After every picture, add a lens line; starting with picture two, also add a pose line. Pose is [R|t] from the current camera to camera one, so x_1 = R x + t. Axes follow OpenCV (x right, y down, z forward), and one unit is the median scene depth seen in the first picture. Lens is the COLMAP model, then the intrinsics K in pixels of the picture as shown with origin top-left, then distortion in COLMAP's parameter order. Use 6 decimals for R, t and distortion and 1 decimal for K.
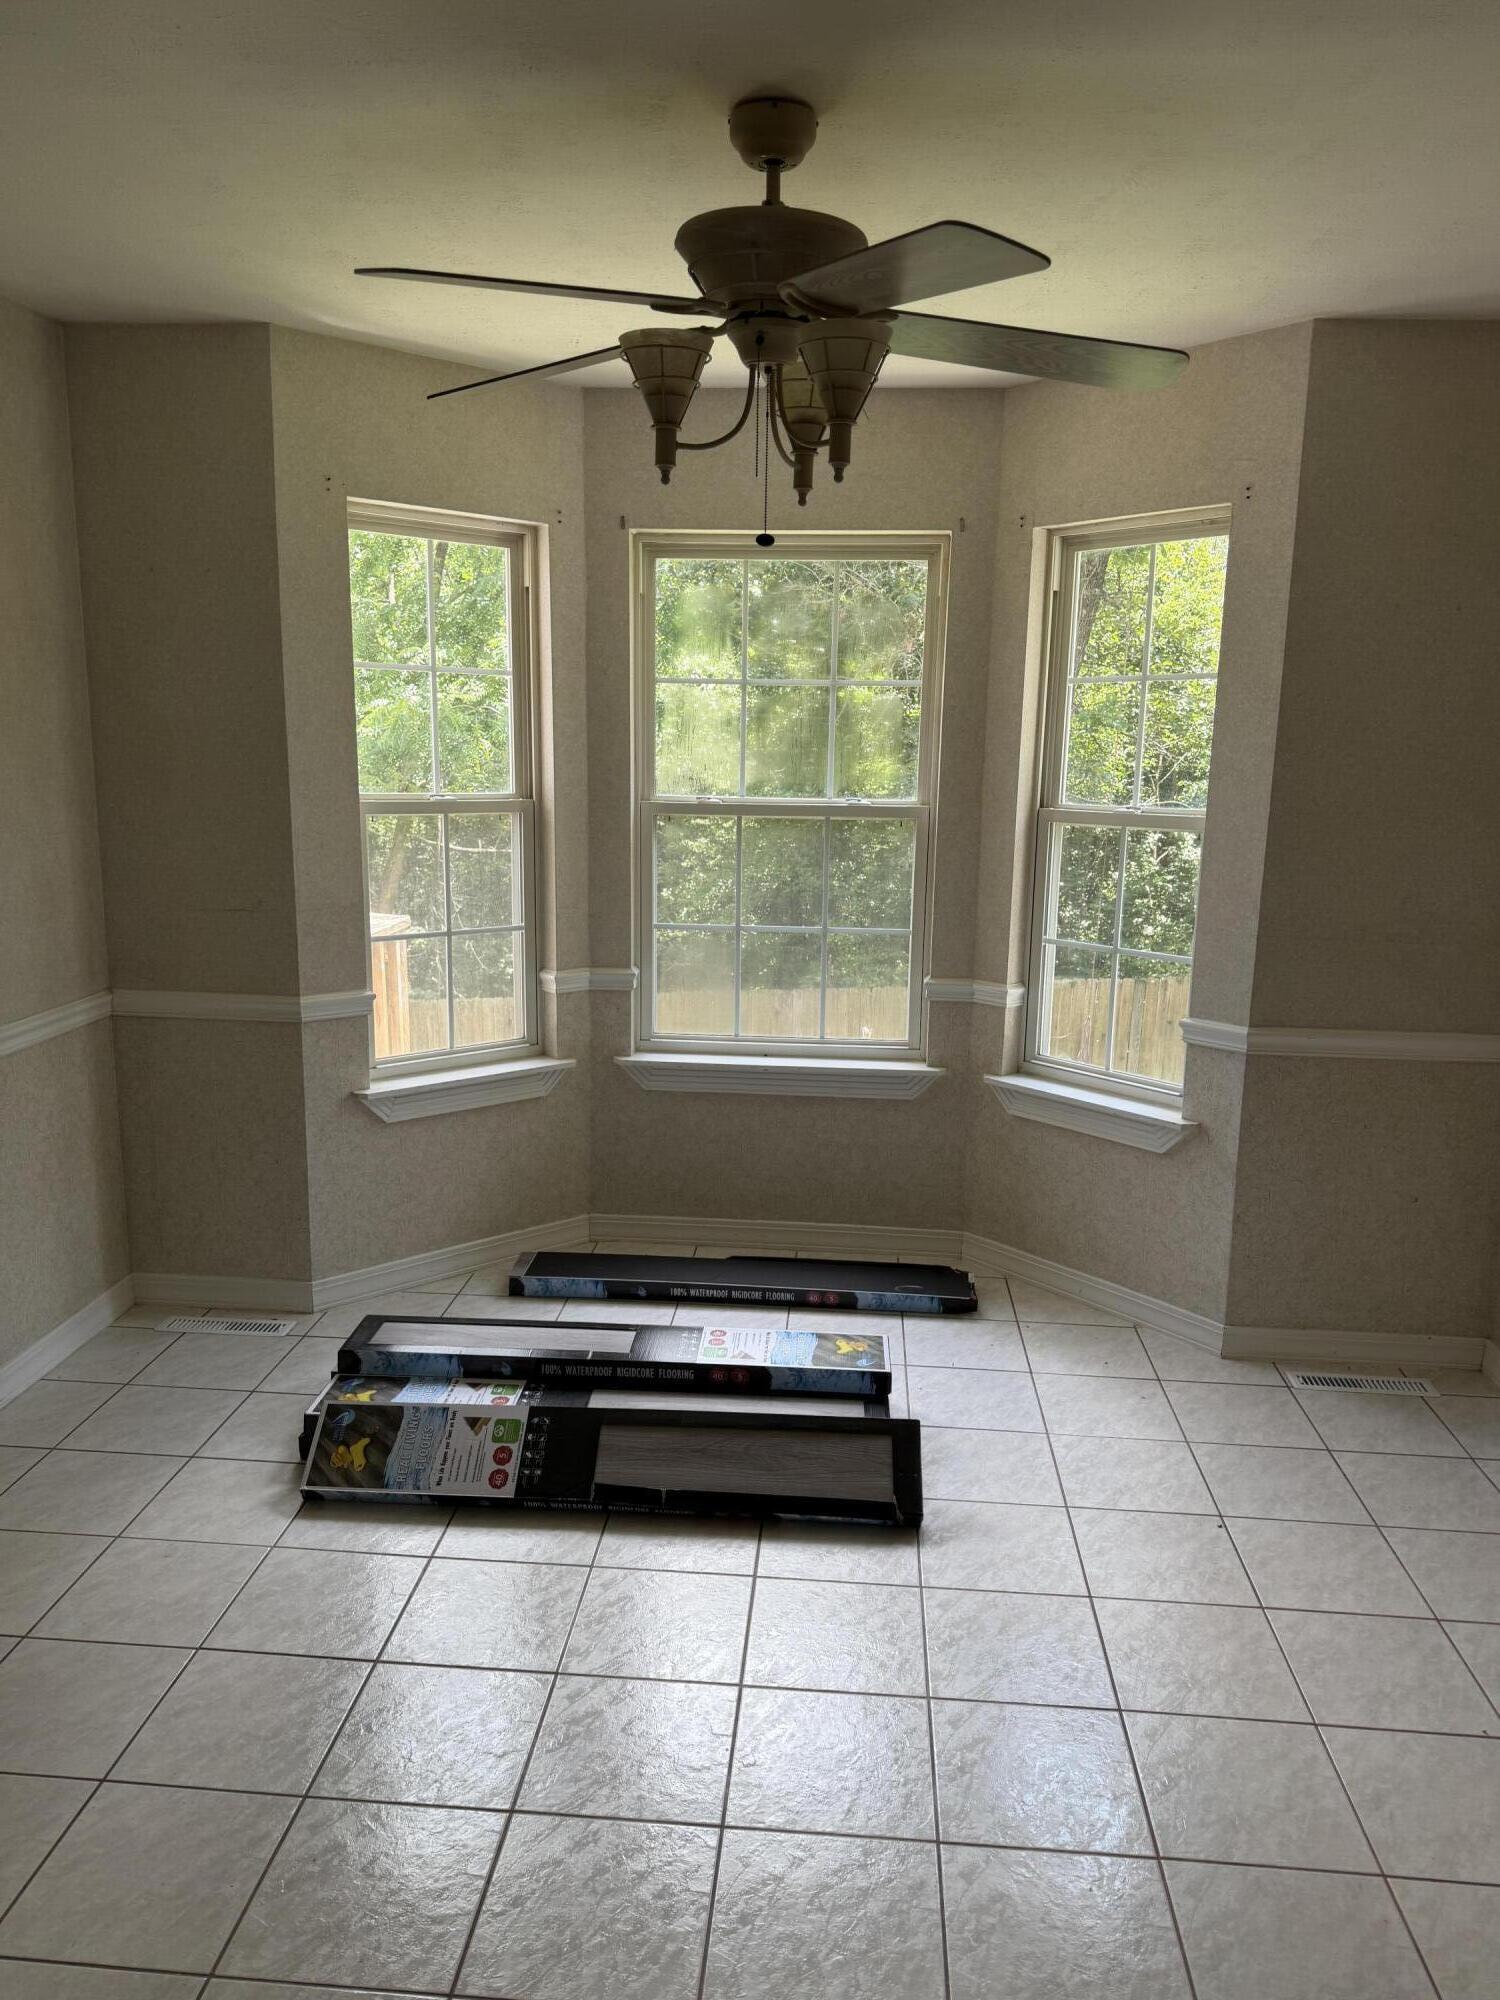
lens RADIAL K [[1416.5, 0, 729.6], [0, 1416.5, 1027.6], [0, 0, 1]] dist [0.062470, -0.001289]
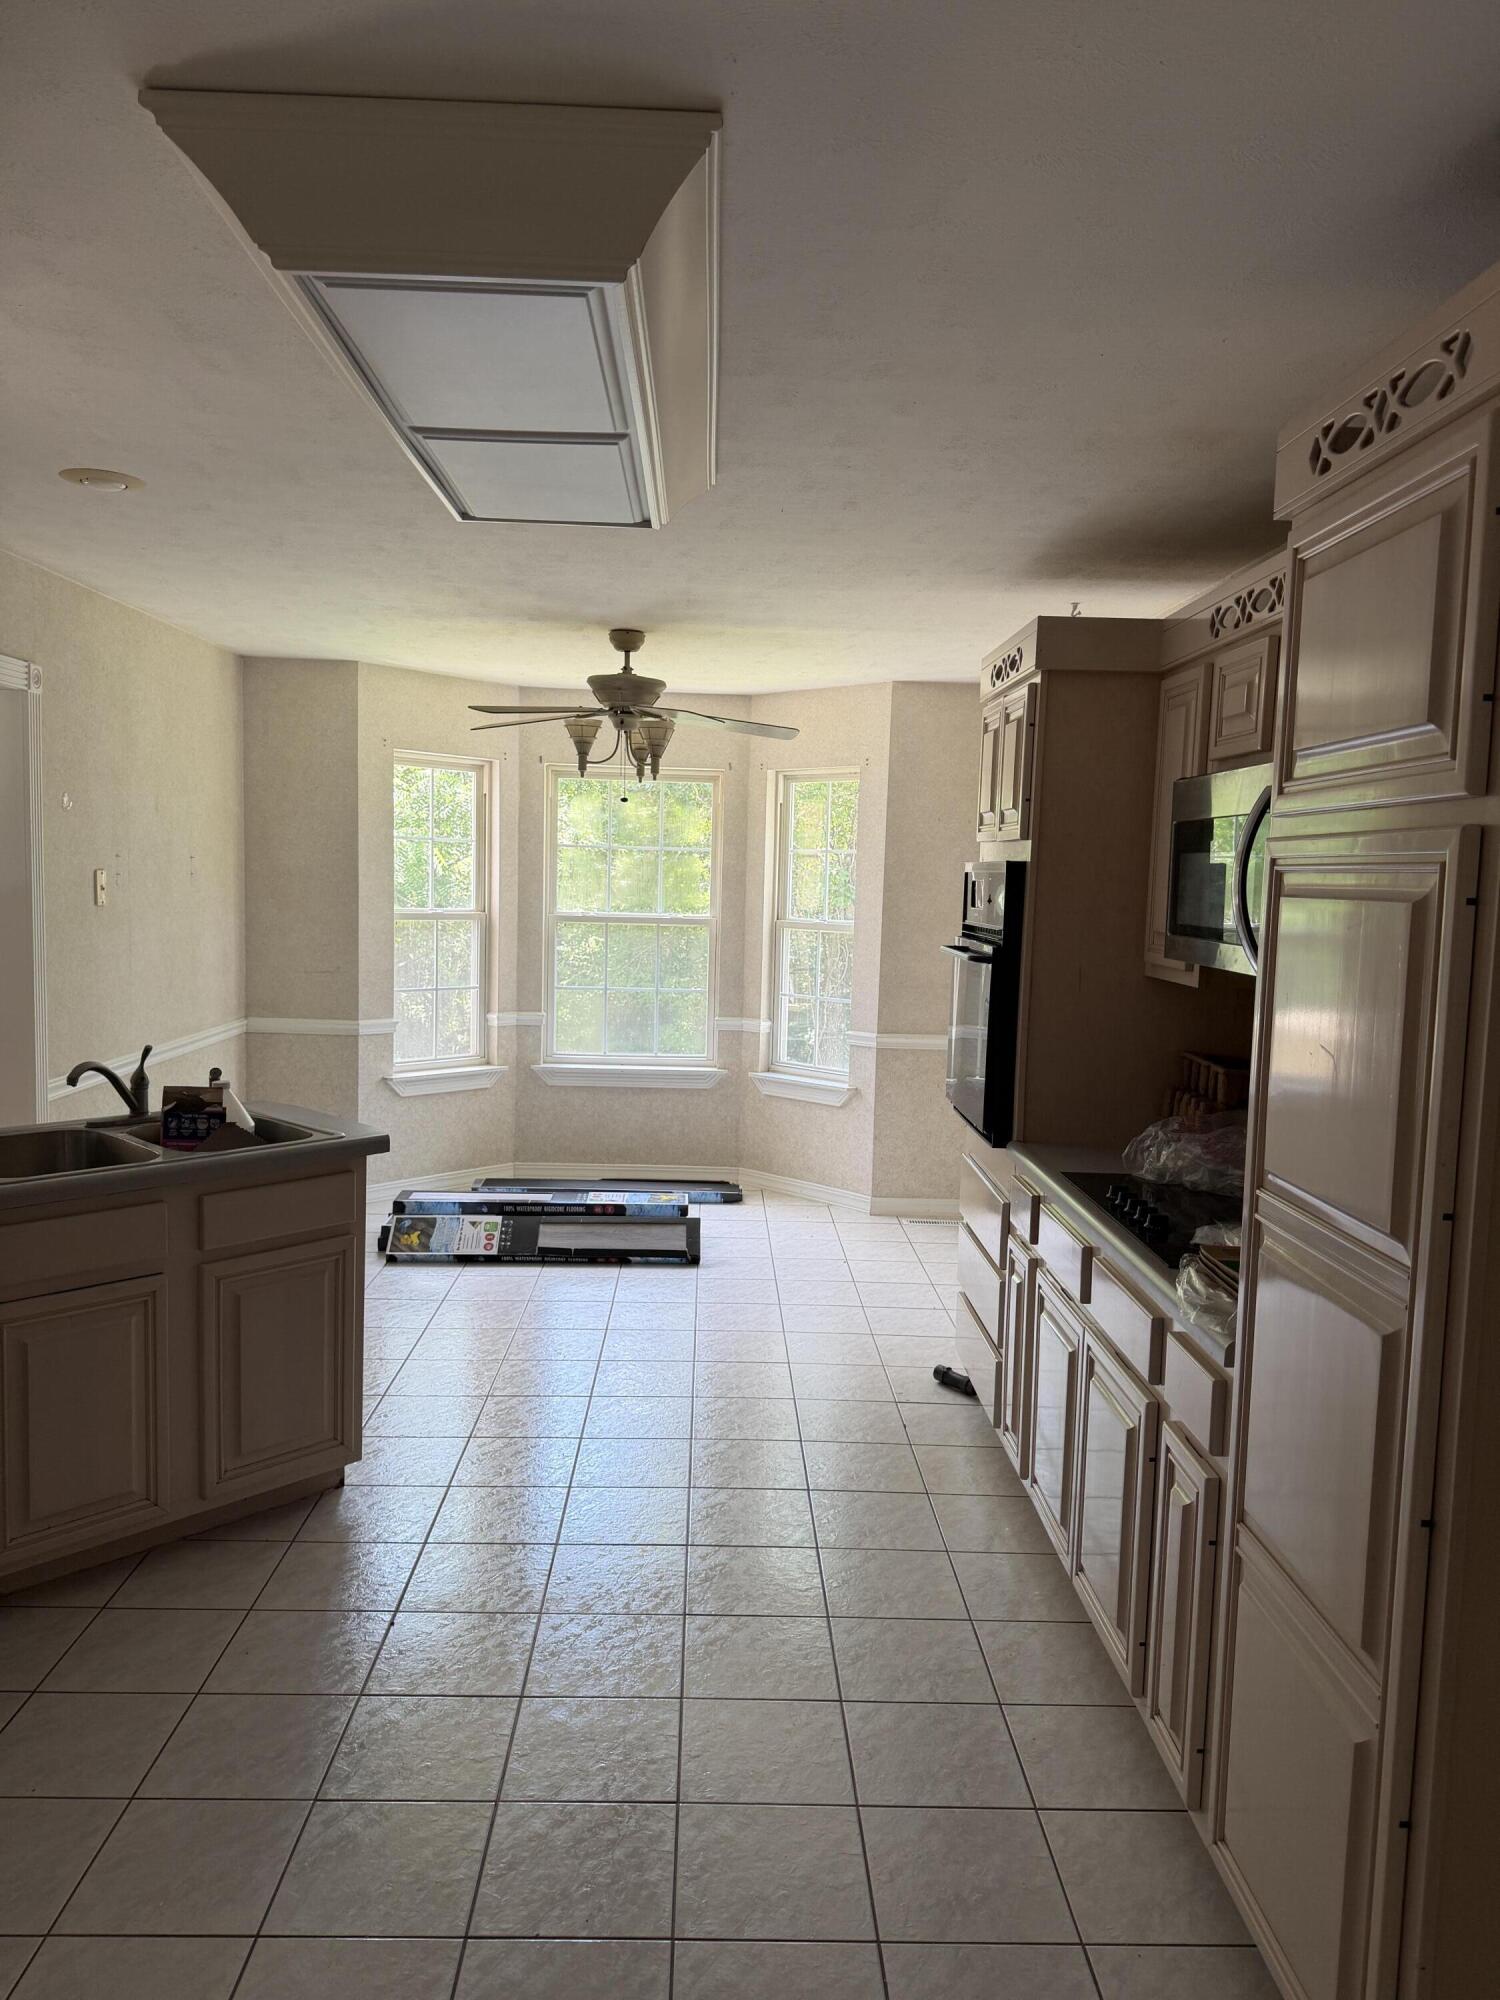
lens RADIAL K [[1423.0, 0, 740.4], [0, 1423.0, 1006.0], [0, 0, 1]] dist [0.035769, -0.055177]
pose [[0.993578, 0.002778, 0.113114, -0.030474], [0.009407, 0.994210, -0.107046, 0.154867], [-0.112756, 0.107423, 0.987799, -0.807181]]
